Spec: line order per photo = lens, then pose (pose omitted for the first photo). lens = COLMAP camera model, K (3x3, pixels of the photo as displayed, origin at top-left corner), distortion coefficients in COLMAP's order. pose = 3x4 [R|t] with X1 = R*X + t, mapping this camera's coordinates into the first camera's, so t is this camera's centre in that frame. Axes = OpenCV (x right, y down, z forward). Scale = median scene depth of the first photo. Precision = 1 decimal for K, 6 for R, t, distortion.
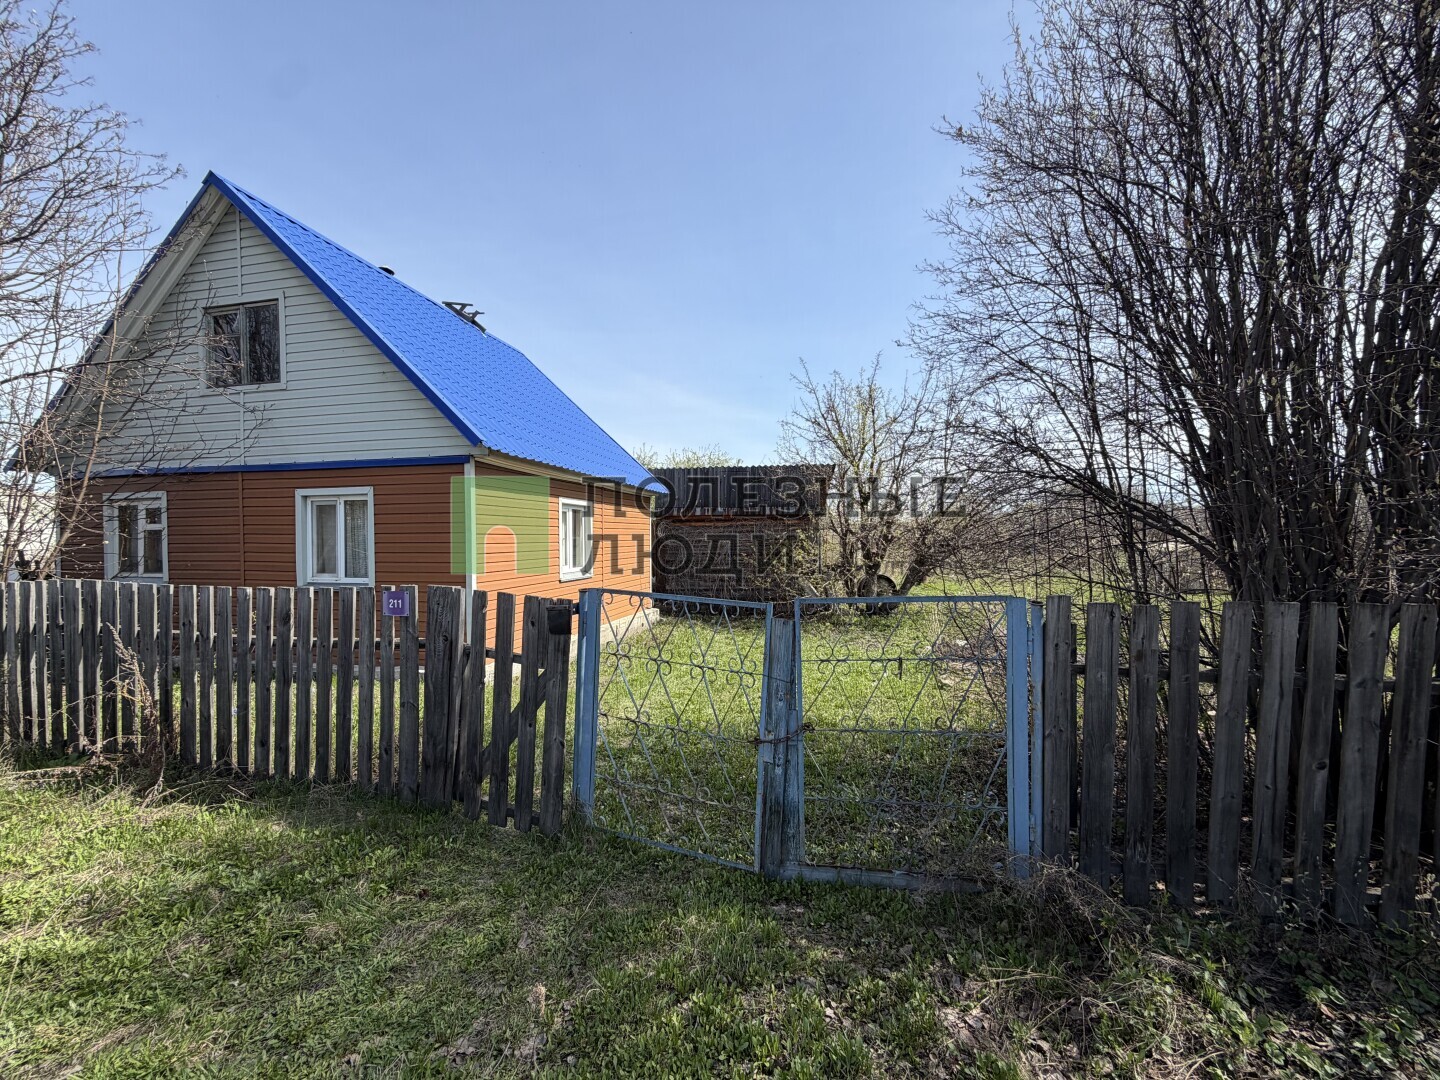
lens RADIAL K [[578.0, 0, 717.3], [0, 578.0, 544.3], [0, 0, 1]] dist [-0.000932, 0.000017]
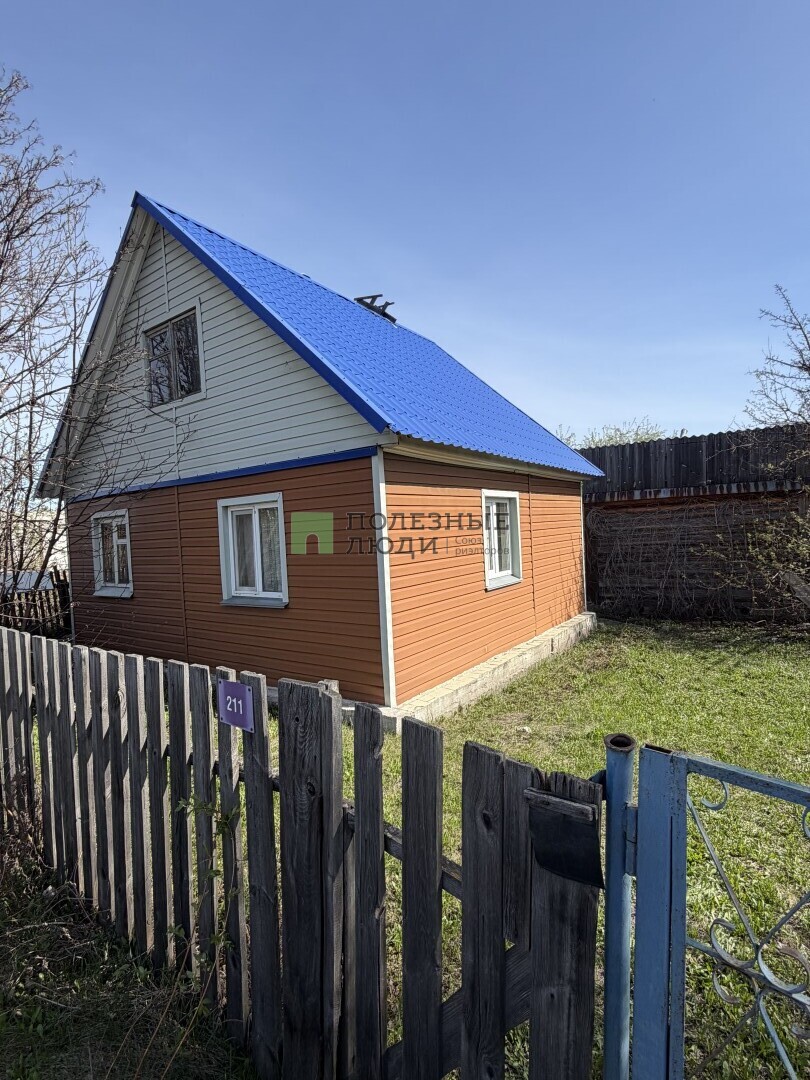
lens RADIAL K [[524.6, 0, 400.6], [0, 524.6, 541.7], [0, 0, 1]] dist [-0.003093, -0.000128]
pose [[0.921000, -0.029337, -0.388455, -0.106692], [0.038842, 0.999107, 0.016636, -0.027899], [0.387620, -0.030410, 0.921317, 0.304405]]
